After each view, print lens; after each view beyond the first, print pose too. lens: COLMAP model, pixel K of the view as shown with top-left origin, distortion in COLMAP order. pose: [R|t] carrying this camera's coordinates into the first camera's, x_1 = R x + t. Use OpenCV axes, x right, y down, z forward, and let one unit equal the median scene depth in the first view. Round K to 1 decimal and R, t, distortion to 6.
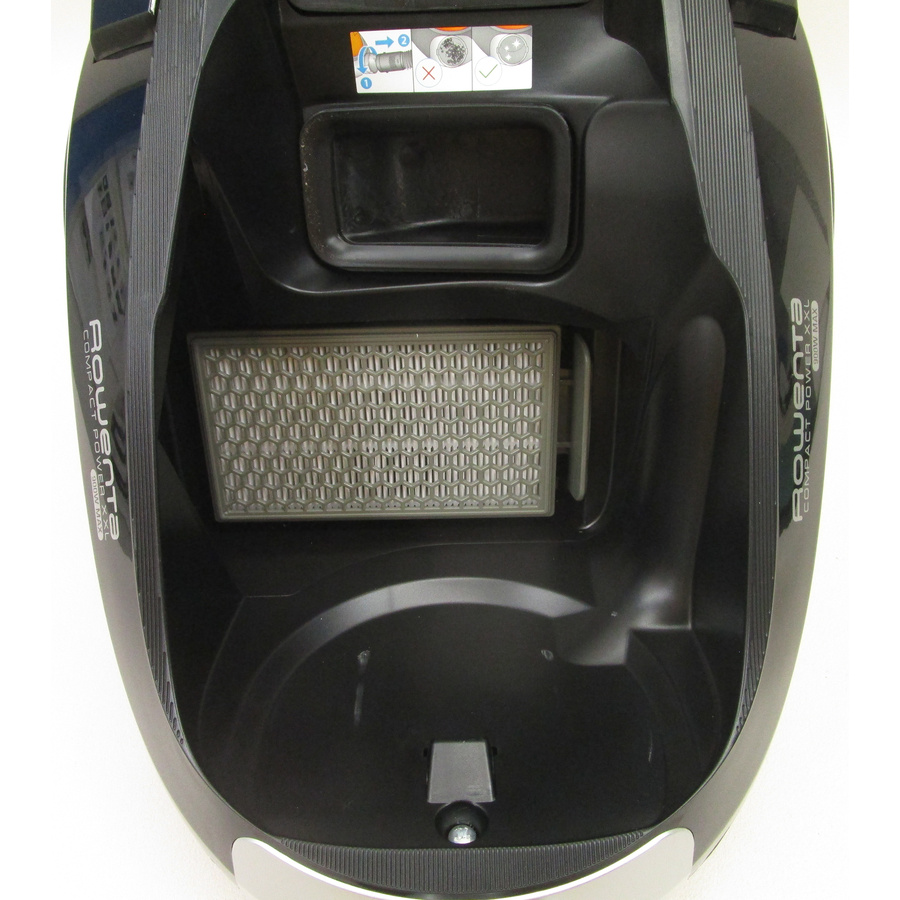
lens RADIAL K [[882.6, 0, 414.7], [0, 882.6, 450.4], [0, 0, 1]] dist [-0.013789, -0.005550]
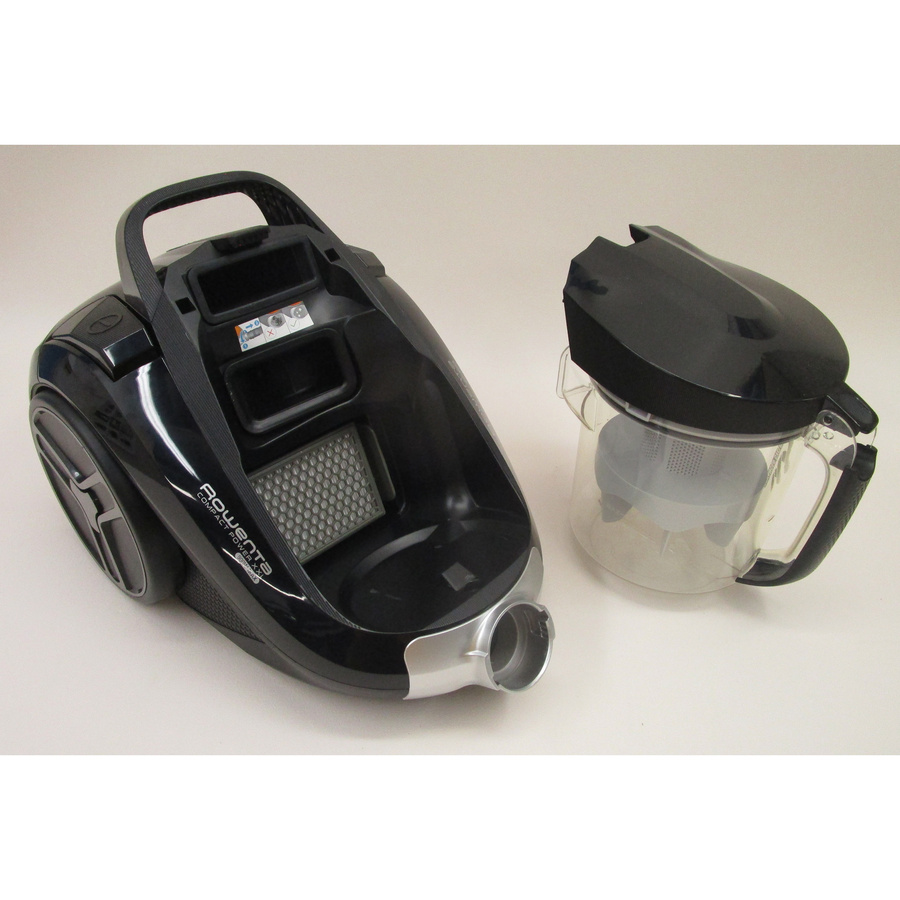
lens RADIAL K [[882.6, 0, 414.7], [0, 882.6, 450.4], [0, 0, 1]] dist [-0.013789, -0.005550]
pose [[0.715247, -0.376538, 0.588762, -1.162110], [0.519015, 0.850360, -0.086675, 0.204651], [-0.468023, 0.367570, 0.803646, -0.852732]]
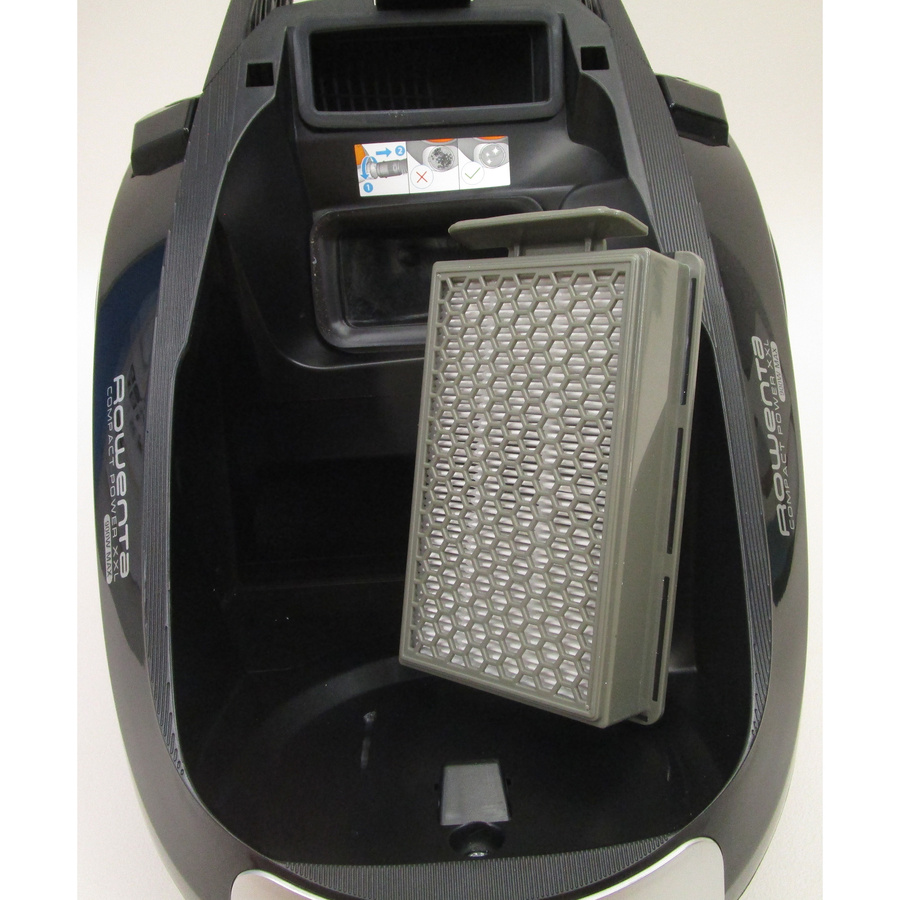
lens RADIAL K [[891.2, 0, 433.4], [0, 891.2, 439.8], [0, 0, 1]] dist [-0.007385, 0.006147]
pose [[0.999330, -0.021040, 0.029939, -0.011662], [0.028669, 0.958623, -0.283232, 0.246928], [-0.022741, 0.283901, 0.958584, -0.035473]]
